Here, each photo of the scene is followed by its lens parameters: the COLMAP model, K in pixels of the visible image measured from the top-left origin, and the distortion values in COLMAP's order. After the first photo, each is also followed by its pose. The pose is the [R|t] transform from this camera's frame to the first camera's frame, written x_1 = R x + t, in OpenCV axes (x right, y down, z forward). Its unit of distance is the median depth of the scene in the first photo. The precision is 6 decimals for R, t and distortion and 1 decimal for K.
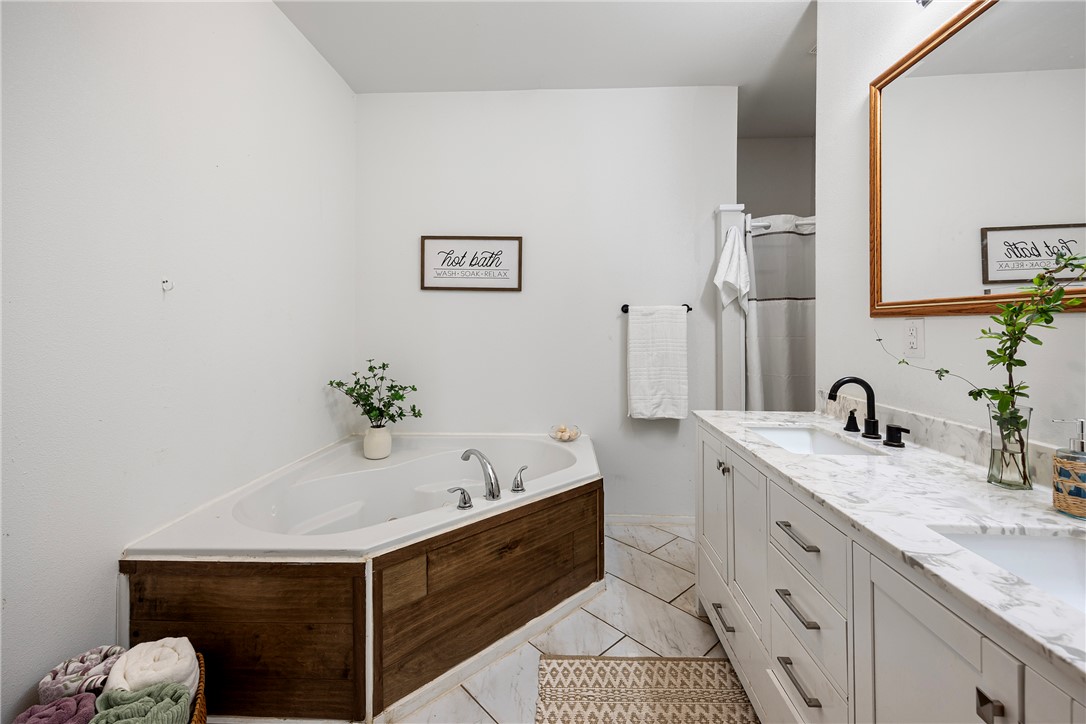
lens RADIAL K [[439.9, 0, 547.4], [0, 439.9, 329.5], [0, 0, 1]] dist [-0.002336, -0.000092]
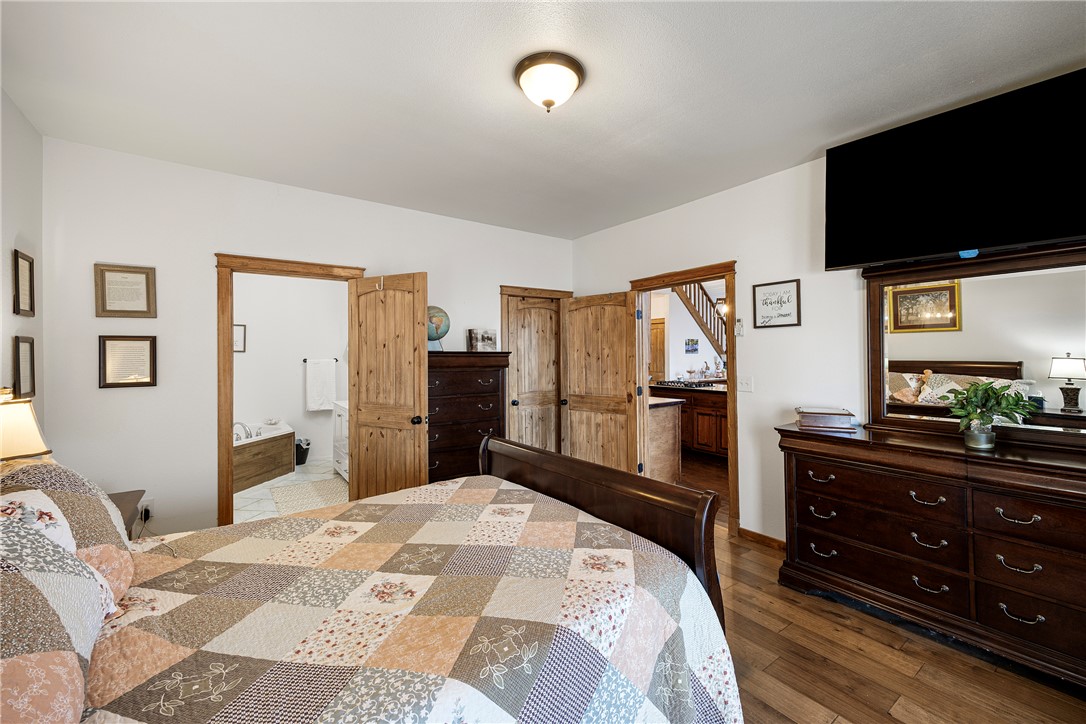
lens RADIAL K [[435.8, 0, 541.3], [0, 435.8, 352.3], [0, 0, 1]] dist [0.000225, -0.000069]
pose [[0.787047, 0.000683, 0.616893, -0.329118], [0.003853, 0.999974, -0.006024, -0.103747], [-0.616881, 0.007119, 0.787024, -2.006105]]
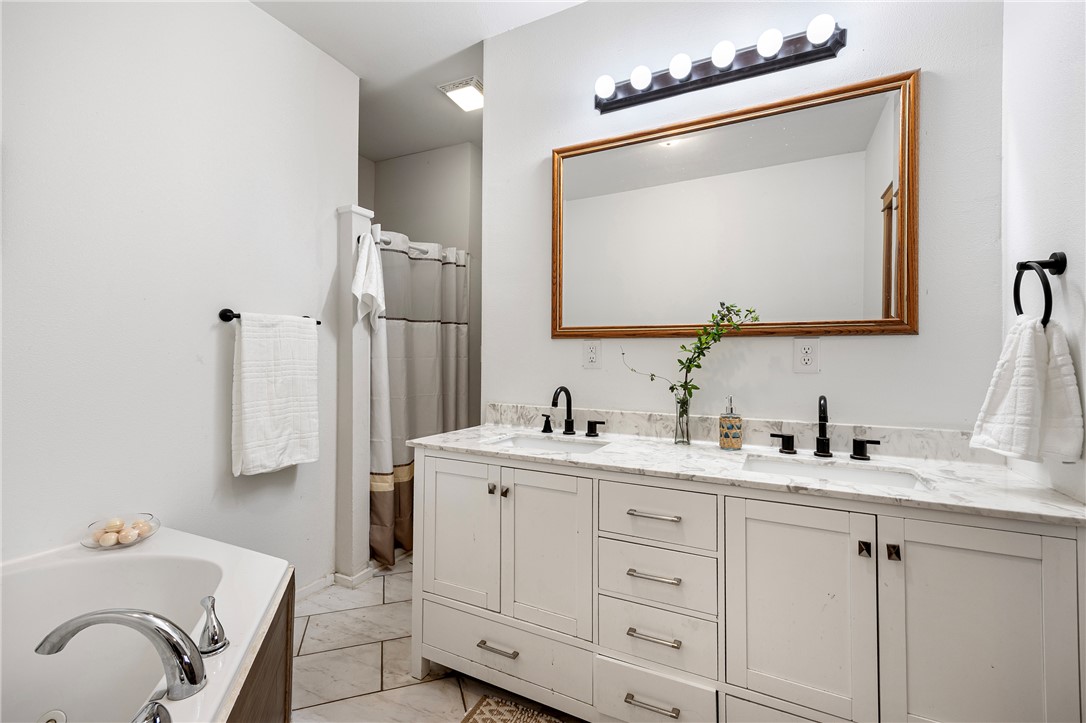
lens RADIAL K [[458.4, 0, 537.4], [0, 458.4, 353.9], [0, 0, 1]] dist [0.006264, 0.000072]
pose [[0.423932, 0.011249, 0.905624, -0.380031], [-0.004561, 0.999937, -0.010285, 0.024878], [-0.905683, 0.000230, 0.423956, 0.413362]]
